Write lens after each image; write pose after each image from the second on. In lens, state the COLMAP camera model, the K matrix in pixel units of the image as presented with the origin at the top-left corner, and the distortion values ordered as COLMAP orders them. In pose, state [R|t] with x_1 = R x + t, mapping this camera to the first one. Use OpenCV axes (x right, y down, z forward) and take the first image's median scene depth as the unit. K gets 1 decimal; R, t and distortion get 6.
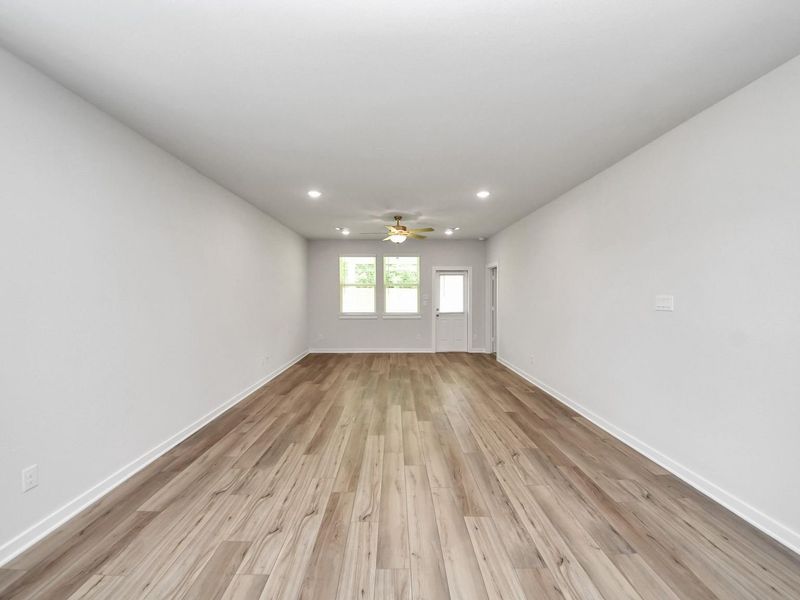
lens RADIAL K [[316.4, 0, 393.9], [0, 316.4, 297.3], [0, 0, 1]] dist [0.050006, -0.034502]
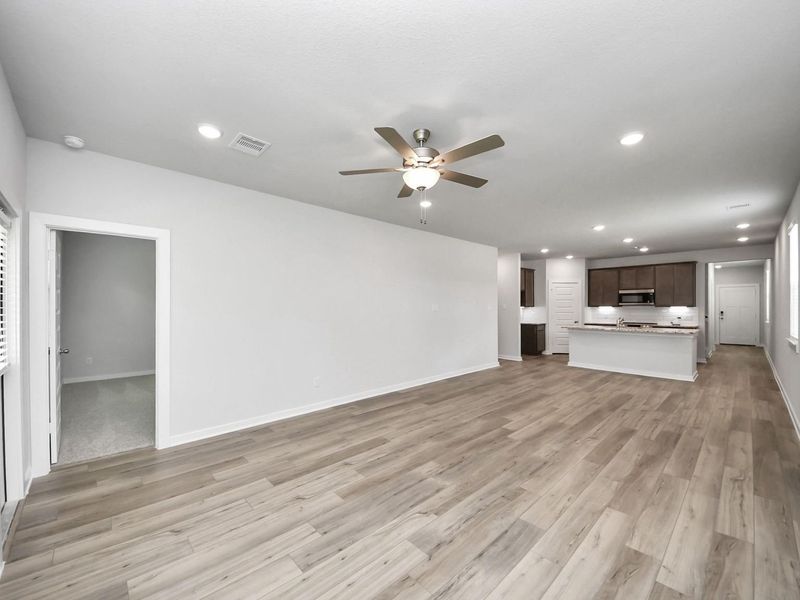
lens RADIAL K [[323.5, 0, 393.3], [0, 323.5, 304.8], [0, 0, 1]] dist [0.029153, -0.023524]
pose [[-0.679181, 0.006617, 0.733941, -0.451095], [0.007256, 0.999971, -0.002301, -0.000821], [-0.733935, 0.003763, -0.679209, 2.014047]]
